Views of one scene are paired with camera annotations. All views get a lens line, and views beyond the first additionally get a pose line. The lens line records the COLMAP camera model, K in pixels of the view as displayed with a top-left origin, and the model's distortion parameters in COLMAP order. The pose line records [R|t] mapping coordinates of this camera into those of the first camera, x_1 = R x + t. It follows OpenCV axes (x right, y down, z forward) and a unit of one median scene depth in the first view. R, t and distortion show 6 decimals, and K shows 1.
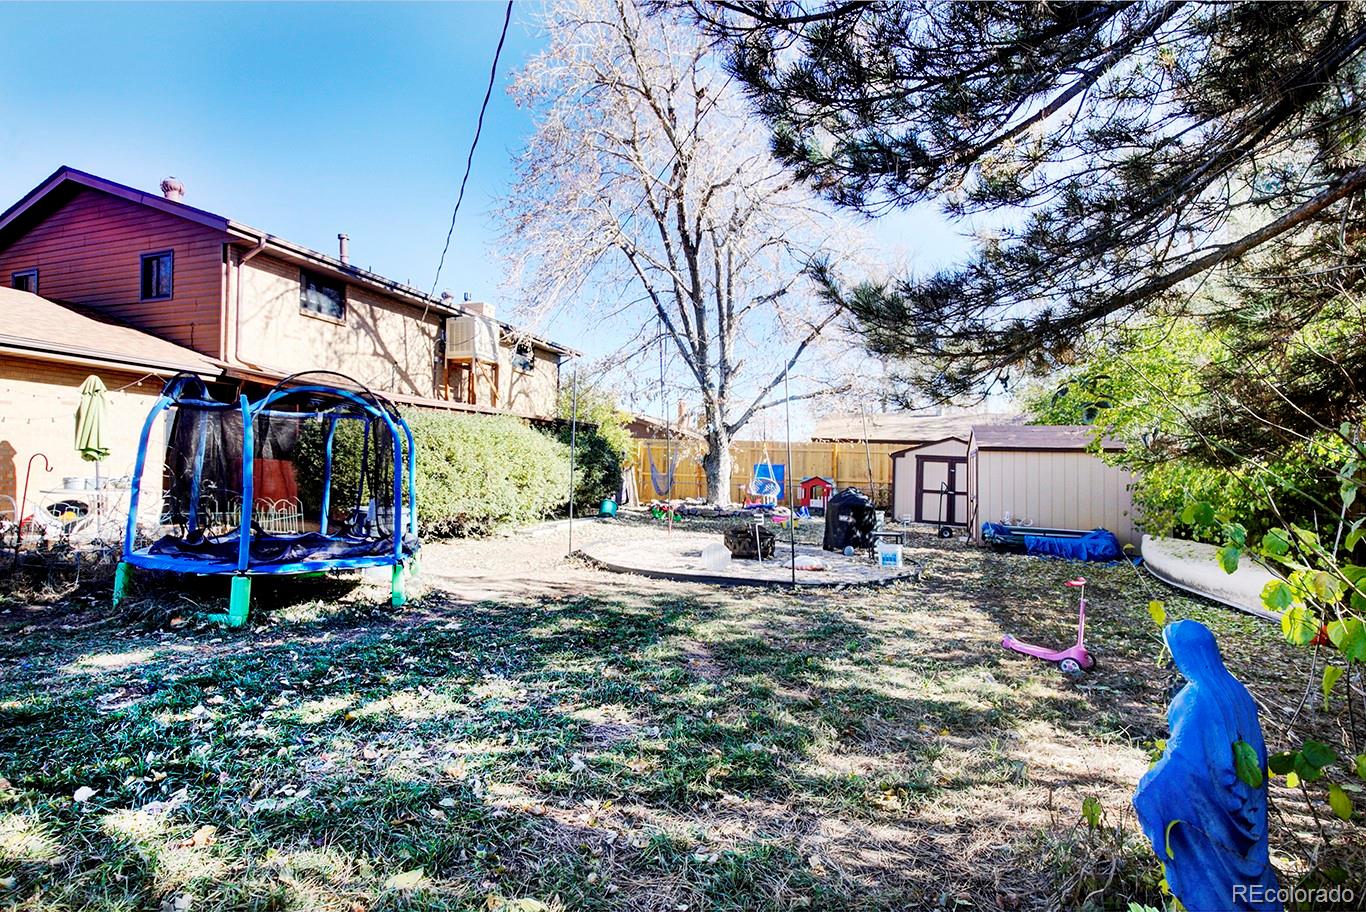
lens RADIAL K [[630.7, 0, 685.1], [0, 630.7, 452.5], [0, 0, 1]] dist [-0.001320, 0.000512]
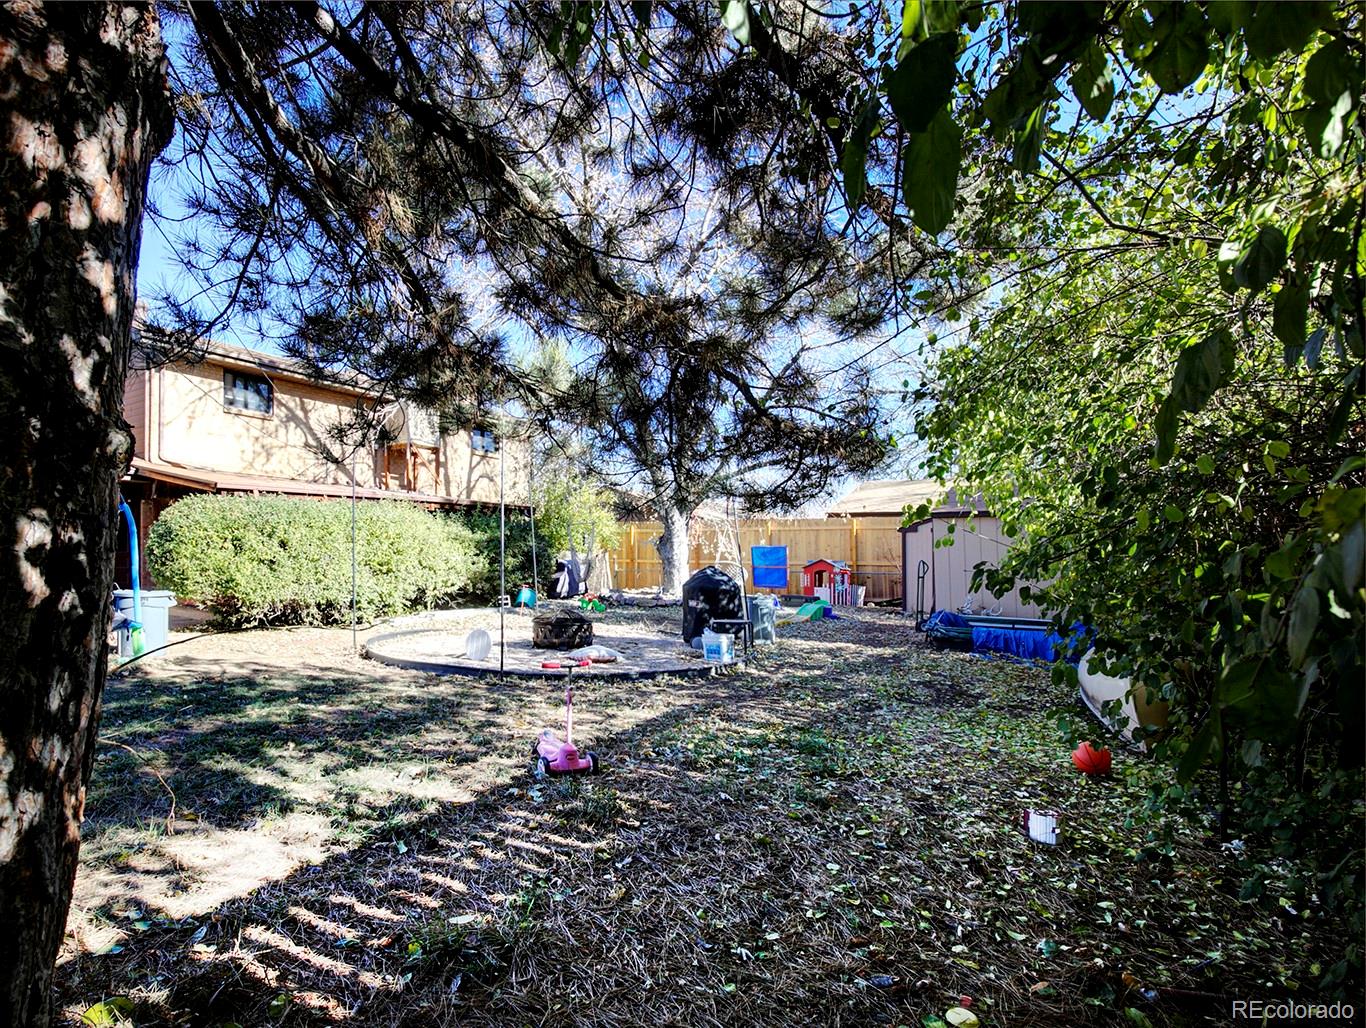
lens RADIAL K [[724.9, 0, 683.4], [0, 724.9, 526.5], [0, 0, 1]] dist [-0.000010, -0.000369]
pose [[0.961836, -0.035040, -0.271374, 0.409250], [0.028312, 0.999188, -0.028669, 0.023620], [0.272159, 0.019892, 0.962047, 0.055397]]
